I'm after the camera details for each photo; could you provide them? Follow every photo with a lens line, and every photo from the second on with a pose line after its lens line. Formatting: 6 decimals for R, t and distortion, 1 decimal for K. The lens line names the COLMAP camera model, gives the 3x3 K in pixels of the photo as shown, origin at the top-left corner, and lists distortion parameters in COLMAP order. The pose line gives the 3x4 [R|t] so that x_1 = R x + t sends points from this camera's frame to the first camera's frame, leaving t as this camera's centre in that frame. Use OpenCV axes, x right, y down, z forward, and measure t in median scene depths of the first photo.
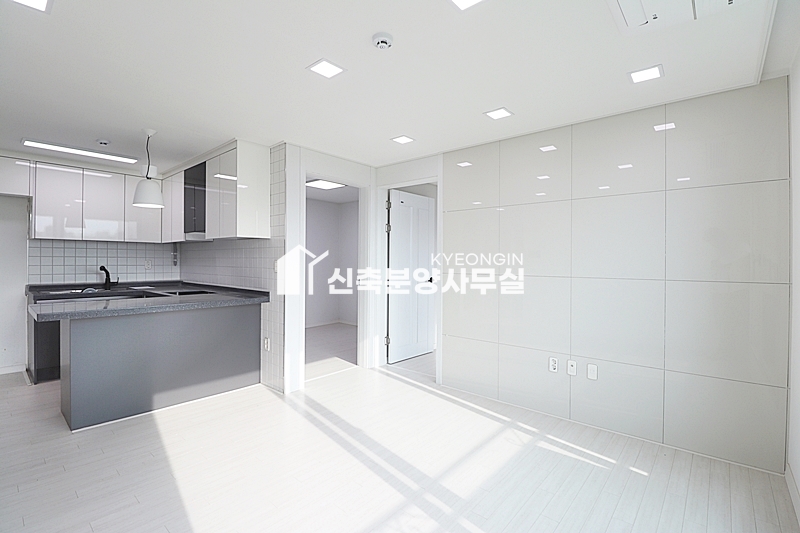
lens RADIAL K [[371.9, 0, 400.6], [0, 371.9, 262.7], [0, 0, 1]] dist [-0.012960, -0.002029]
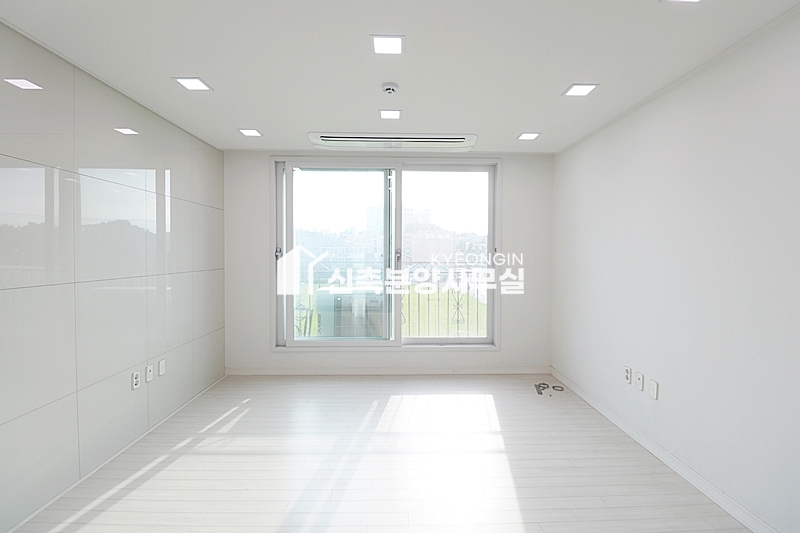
lens RADIAL K [[371.9, 0, 400.9], [0, 371.9, 266.9], [0, 0, 1]] dist [-0.012960, -0.002029]
pose [[-0.676220, -0.035151, 0.735861, -0.724864], [-0.003911, 0.999018, 0.044128, -0.031385], [-0.736690, 0.026962, -0.675693, 1.314896]]
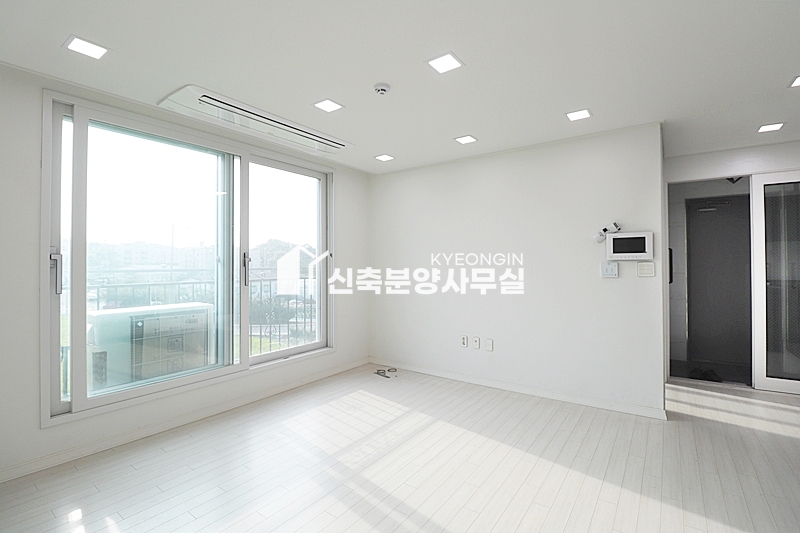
lens RADIAL K [[371.9, 0, 402.2], [0, 371.9, 263.9], [0, 0, 1]] dist [-0.012960, -0.002029]
pose [[-0.994775, 0.000848, -0.102091, -0.005581], [0.000723, 0.999999, 0.001260, 0.000807], [0.102092, 0.001180, -0.994774, 1.614852]]
